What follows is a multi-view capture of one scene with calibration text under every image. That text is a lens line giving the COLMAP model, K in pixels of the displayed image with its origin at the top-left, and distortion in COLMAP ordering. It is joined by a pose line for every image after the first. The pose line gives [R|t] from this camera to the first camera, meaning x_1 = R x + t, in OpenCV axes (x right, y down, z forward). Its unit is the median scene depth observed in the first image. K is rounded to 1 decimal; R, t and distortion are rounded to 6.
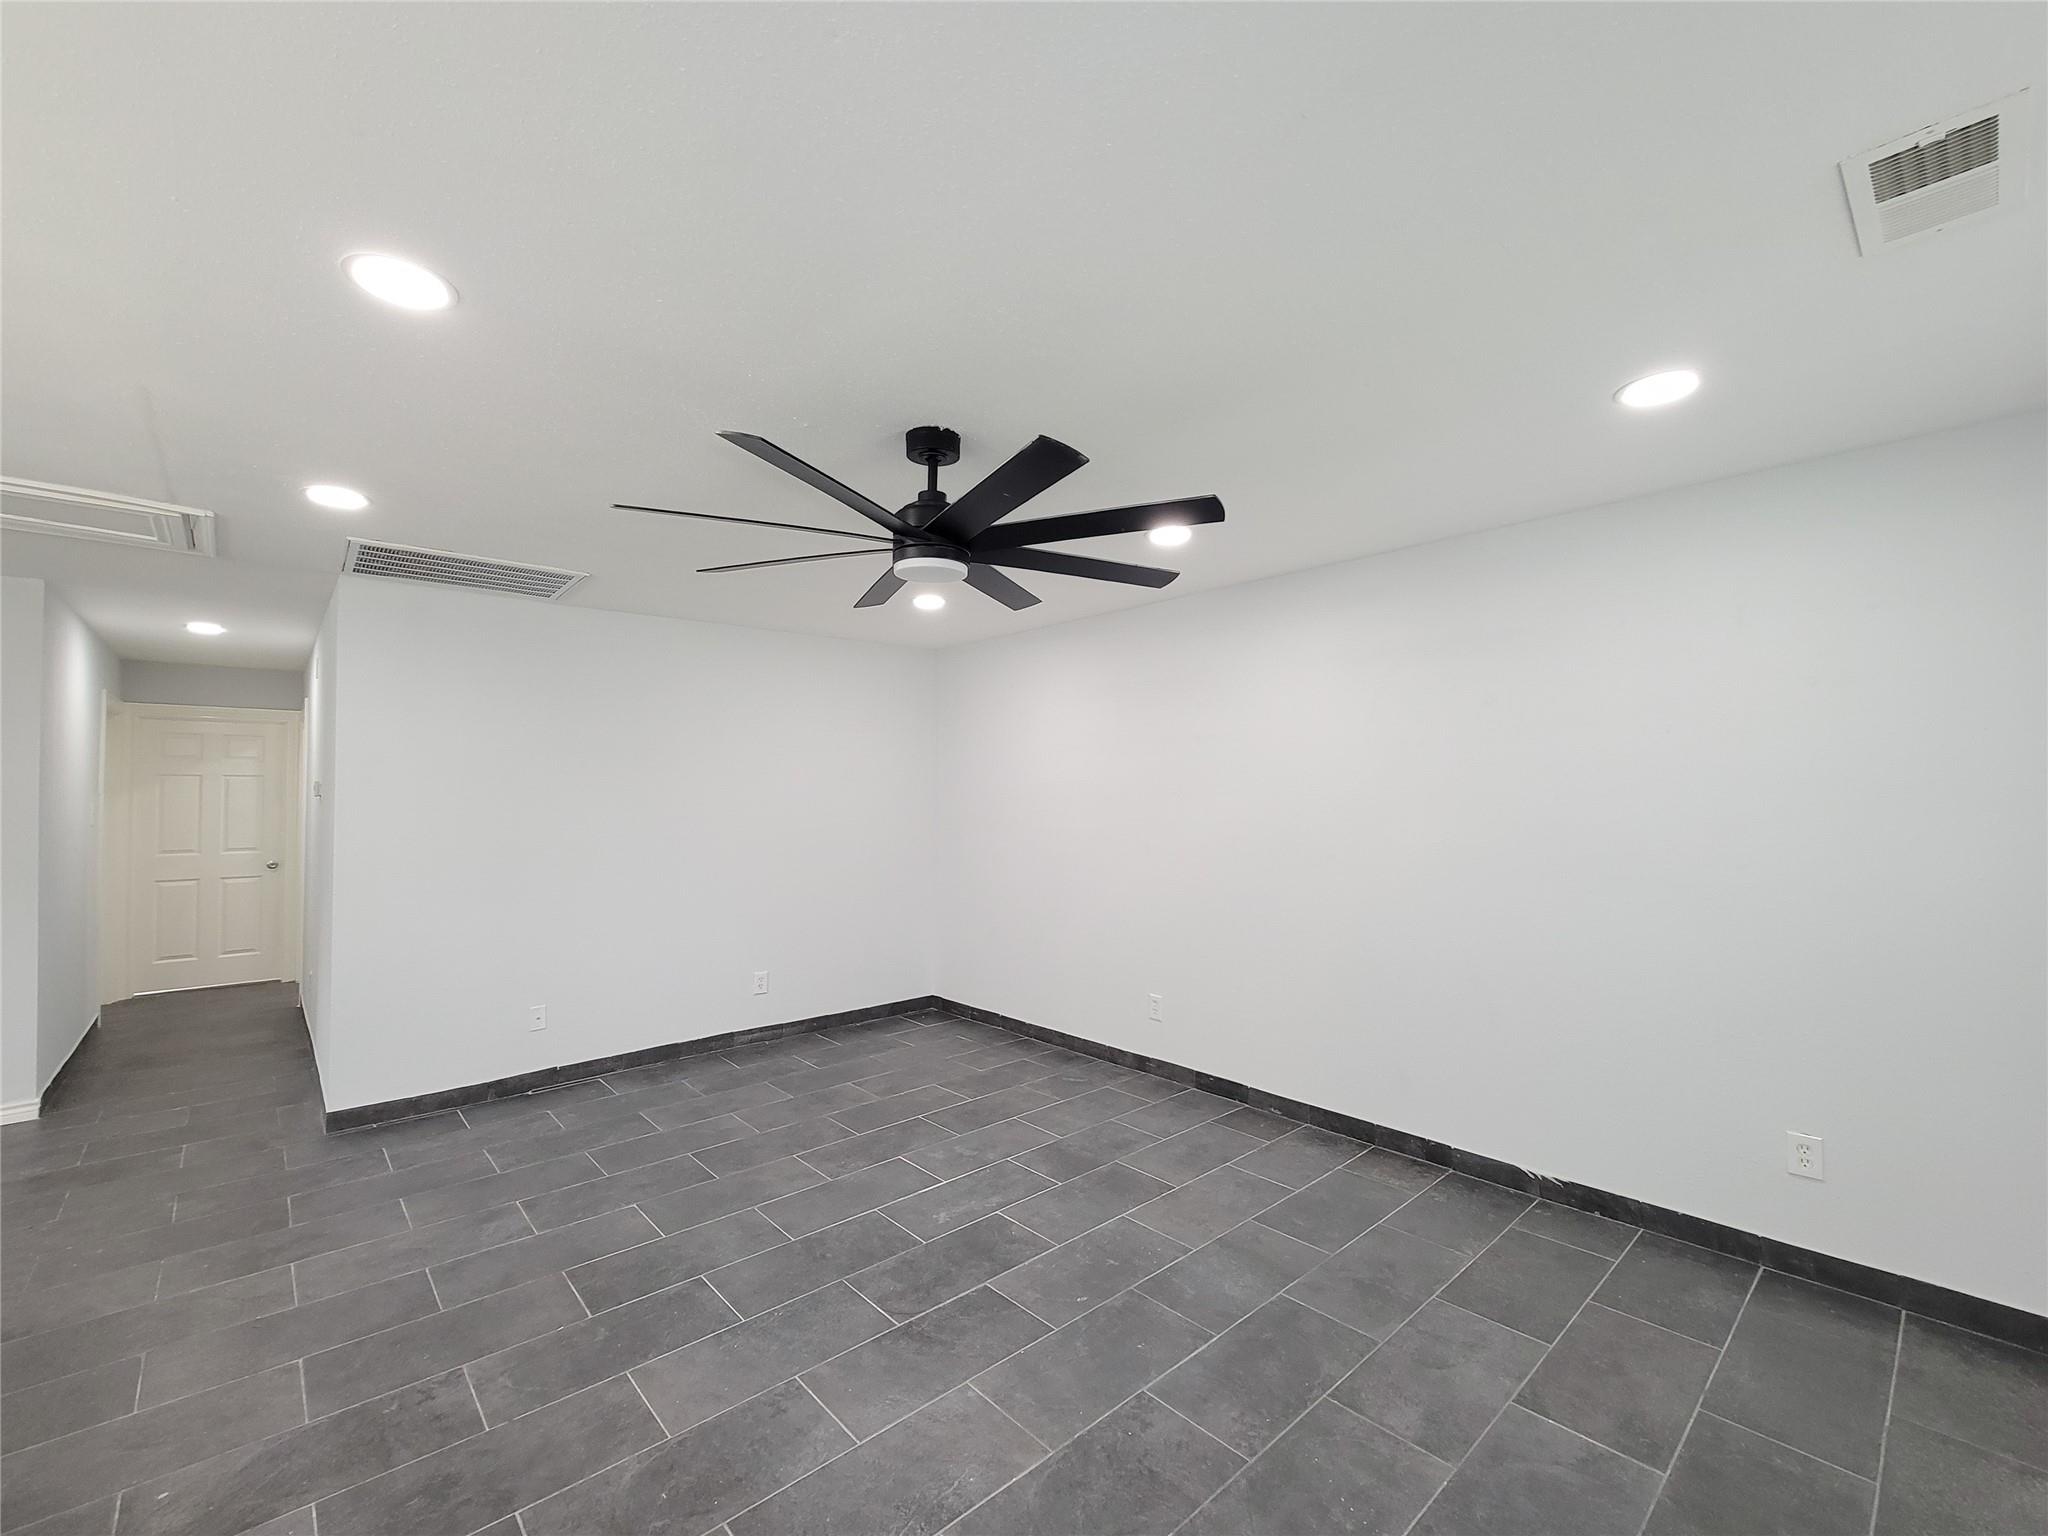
lens RADIAL K [[845.7, 0, 1024.0], [0, 845.7, 768.0], [0, 0, 1]] dist [0.000557, -0.000274]
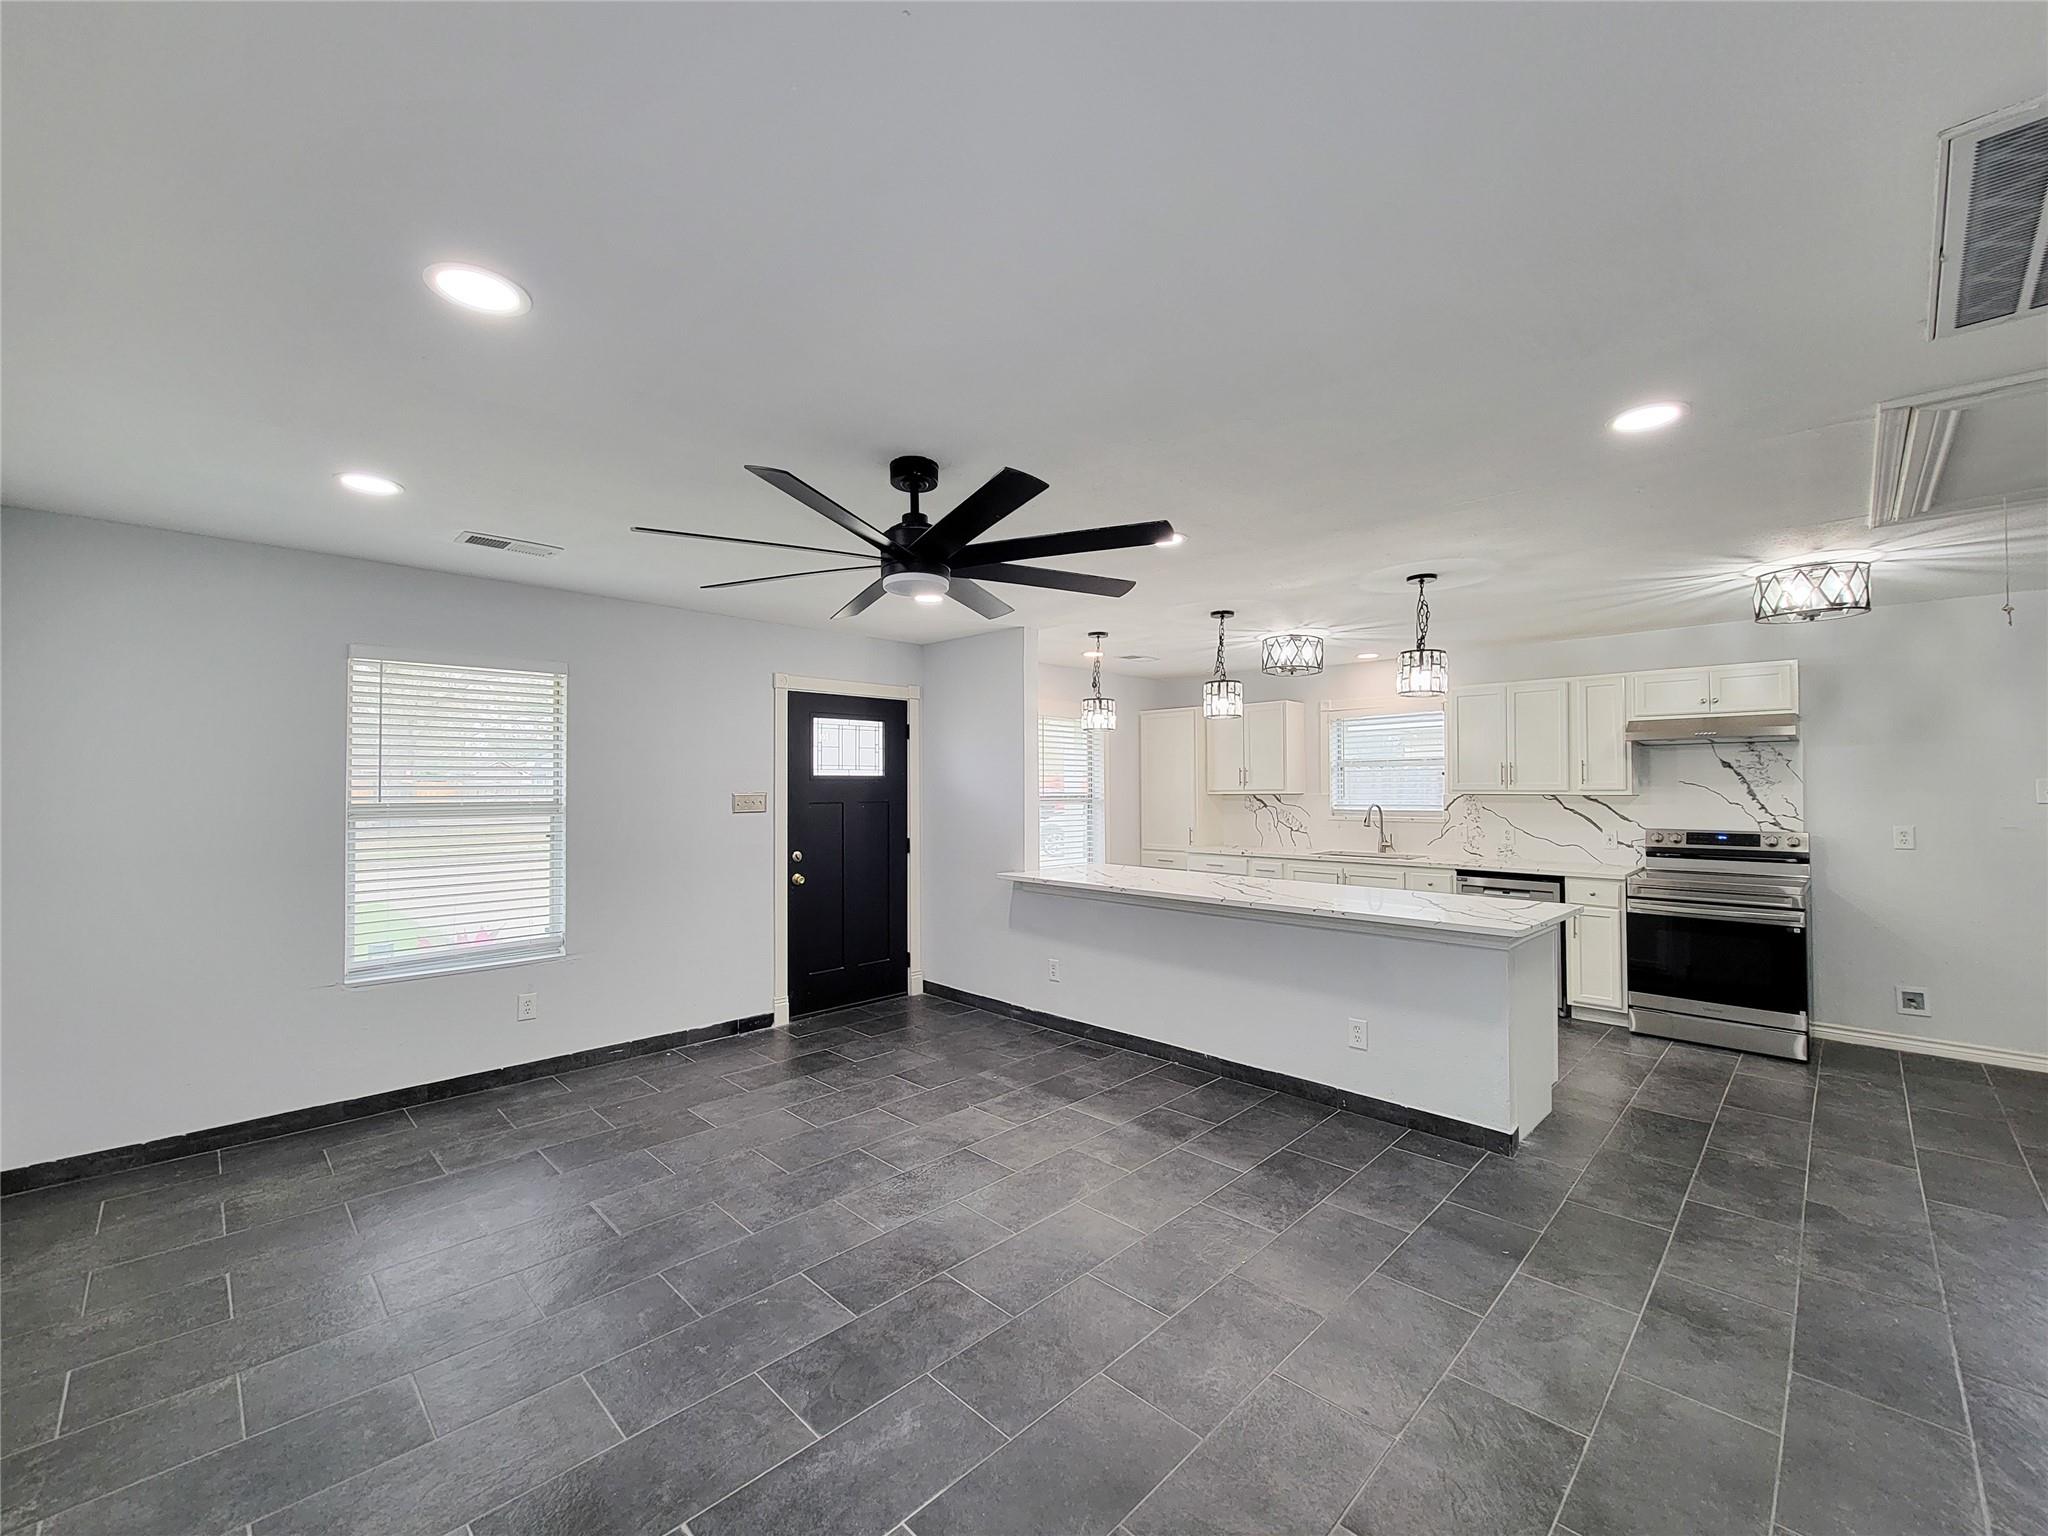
lens RADIAL K [[845.7, 0, 1024.0], [0, 845.7, 768.0], [0, 0, 1]] dist [0.000557, -0.000274]
pose [[-0.998694, 0.002080, -0.051054, -0.157757], [0.005059, 0.998287, -0.058287, 0.054231], [0.050846, -0.058469, -0.996994, 1.710165]]
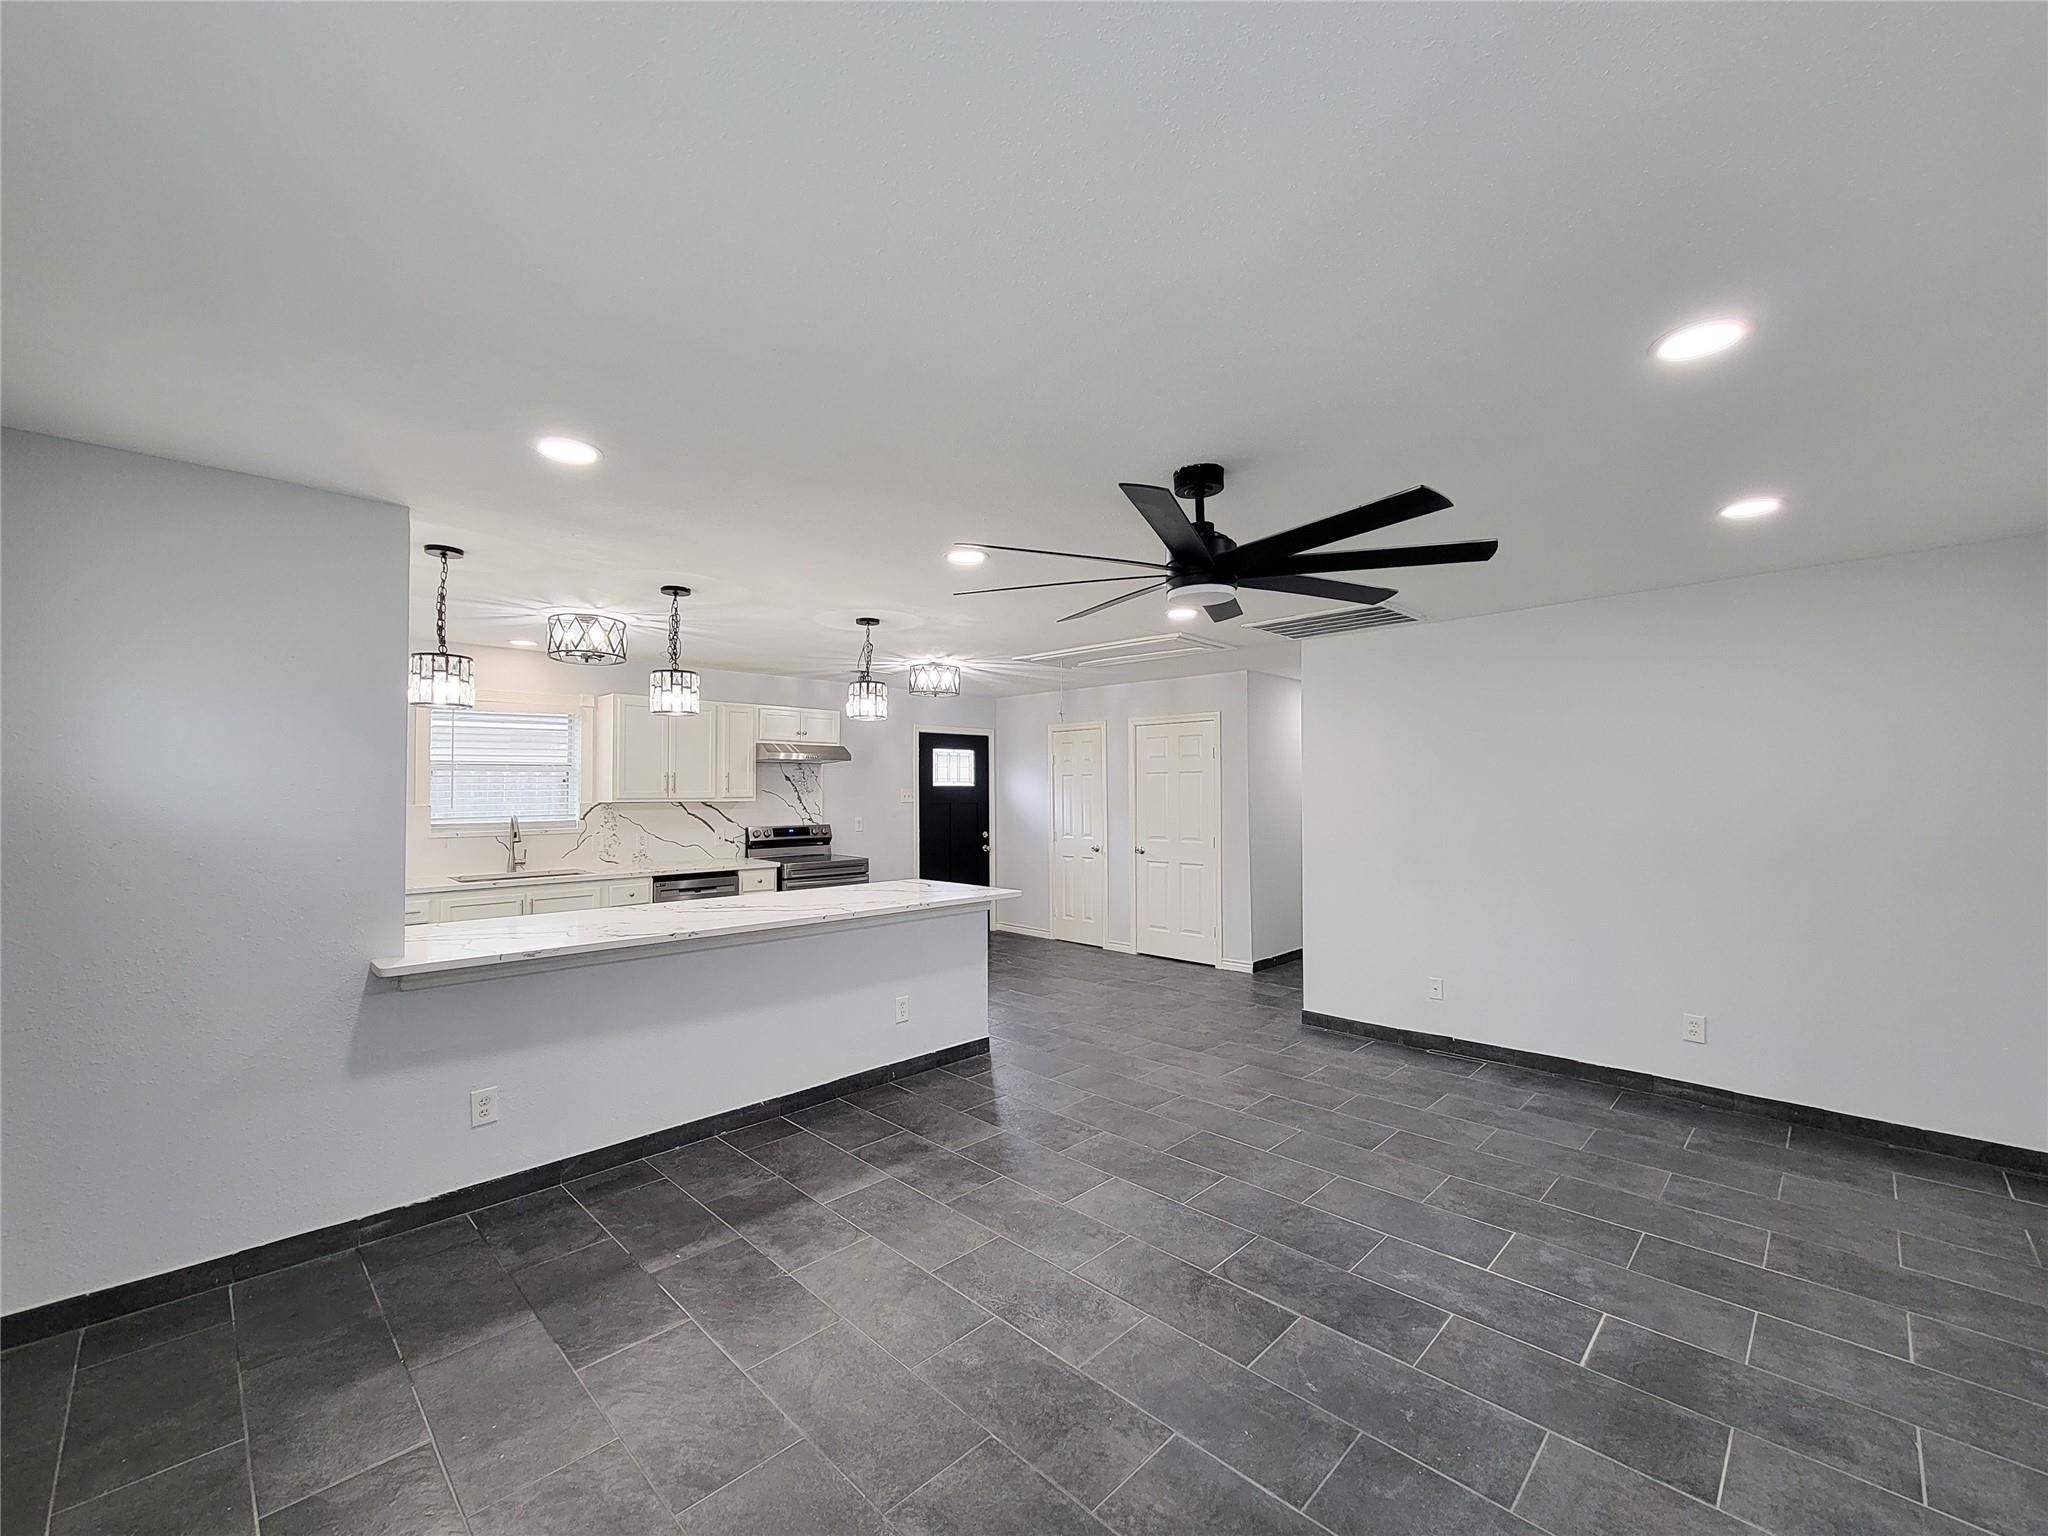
lens RADIAL K [[839.1, 0, 1033.6], [0, 839.1, 773.4], [0, 0, 1]] dist [0.001568, -0.000283]
pose [[0.065642, -0.016983, -0.997699, 0.773704], [0.037469, 0.999192, -0.014544, -0.000525], [0.997139, -0.036428, 0.066225, 0.571830]]
